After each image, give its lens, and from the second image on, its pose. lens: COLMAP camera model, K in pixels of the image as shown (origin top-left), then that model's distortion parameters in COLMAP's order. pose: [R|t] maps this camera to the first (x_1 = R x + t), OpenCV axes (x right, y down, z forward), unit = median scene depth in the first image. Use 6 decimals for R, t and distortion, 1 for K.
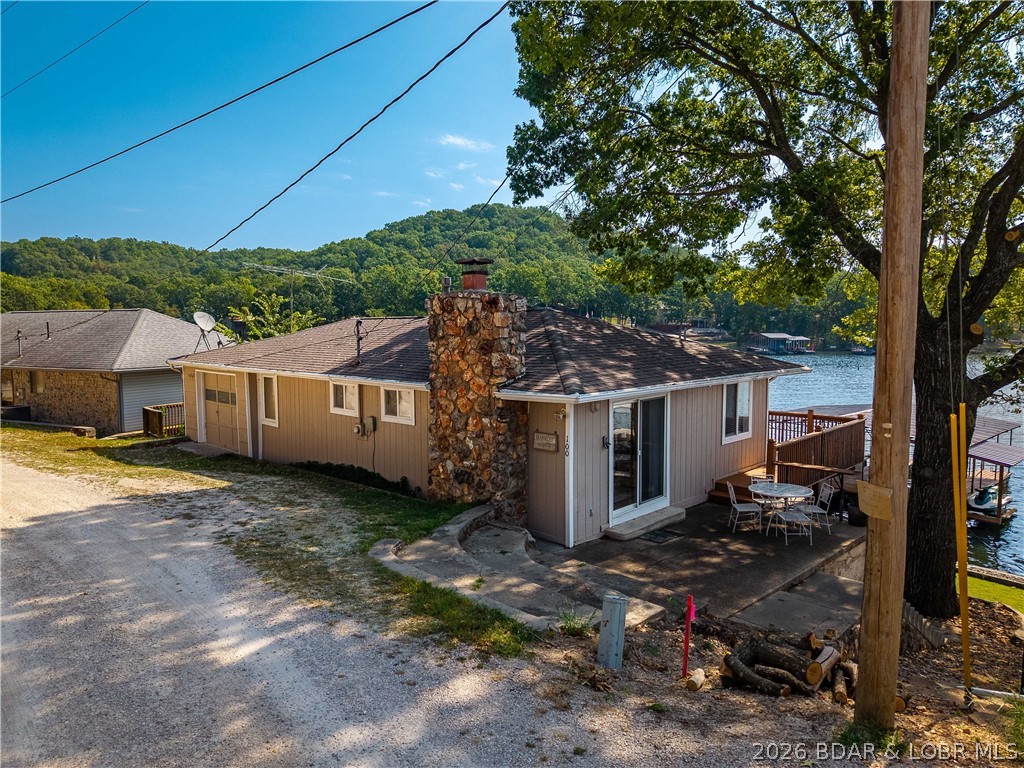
lens RADIAL K [[677.3, 0, 512.0], [0, 677.3, 384.0], [0, 0, 1]] dist [0.093869, -0.102548]
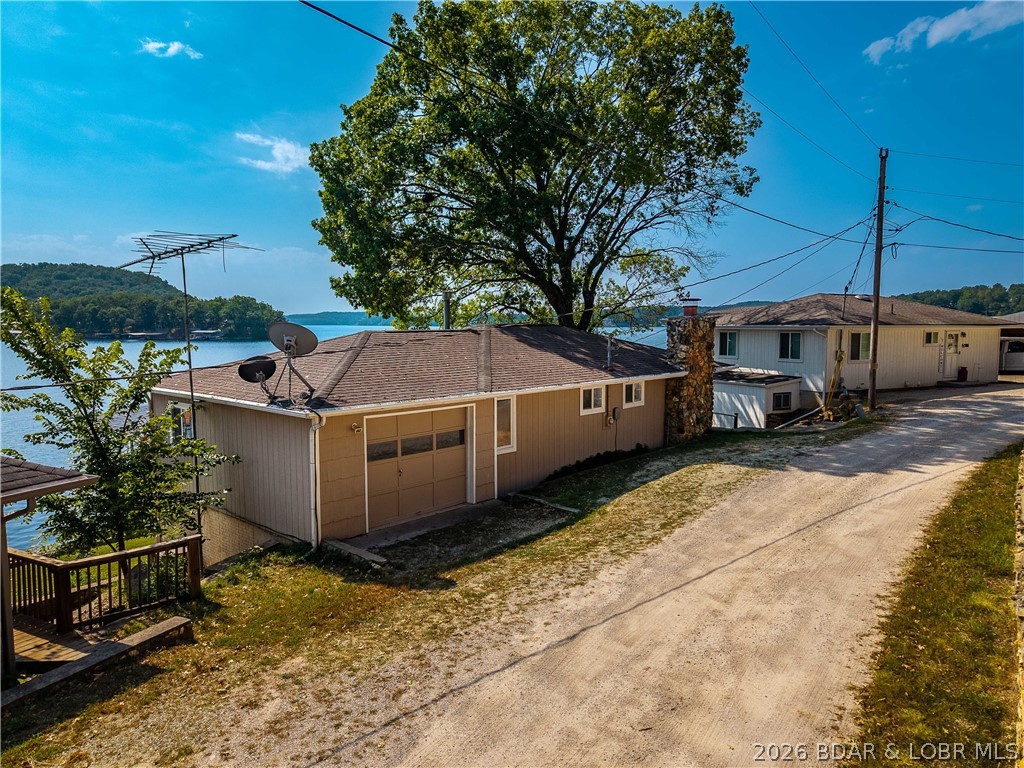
lens RADIAL K [[677.3, 0, 512.0], [0, 677.3, 384.0], [0, 0, 1]] dist [0.093869, -0.102548]
pose [[-0.024841, -0.091627, 0.995483, -1.448048], [0.082536, 0.992203, 0.093385, -0.130791], [-0.996278, 0.084483, -0.017084, 1.186711]]
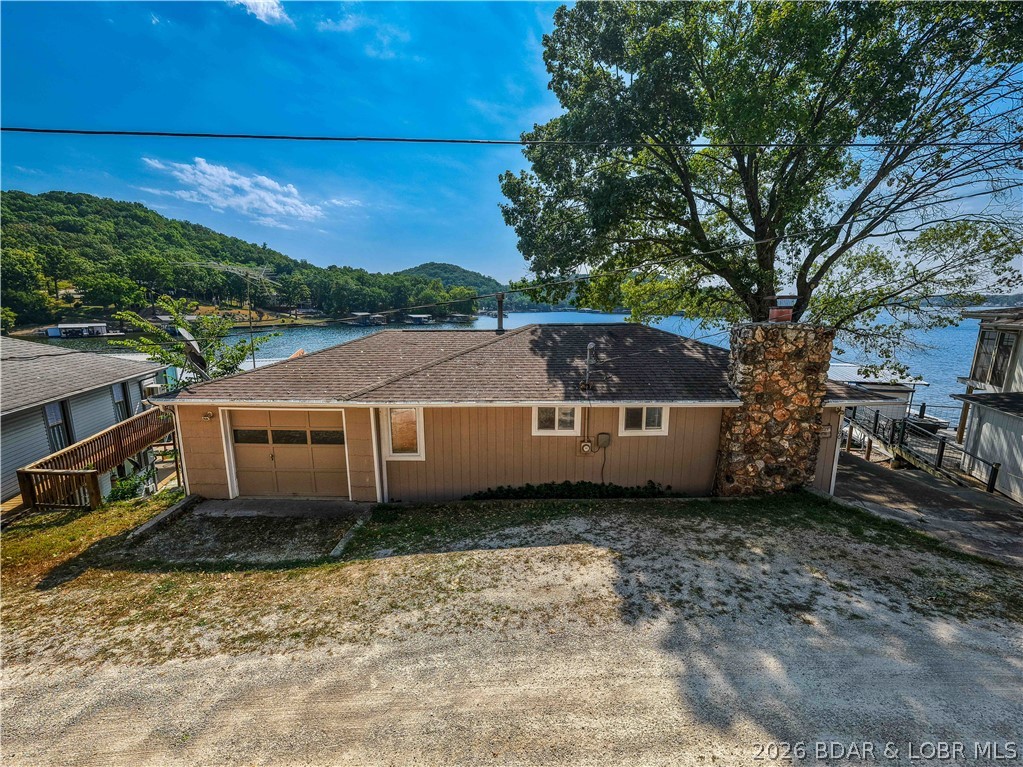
lens RADIAL K [[415.0, 0, 511.5], [0, 415.0, 383.5], [0, 0, 1]] dist [-0.001991, -0.000367]
pose [[0.707595, -0.123529, 0.695737, -0.734210], [0.053180, 0.991118, 0.121888, -0.113208], [-0.704614, -0.049248, 0.707879, 0.630167]]
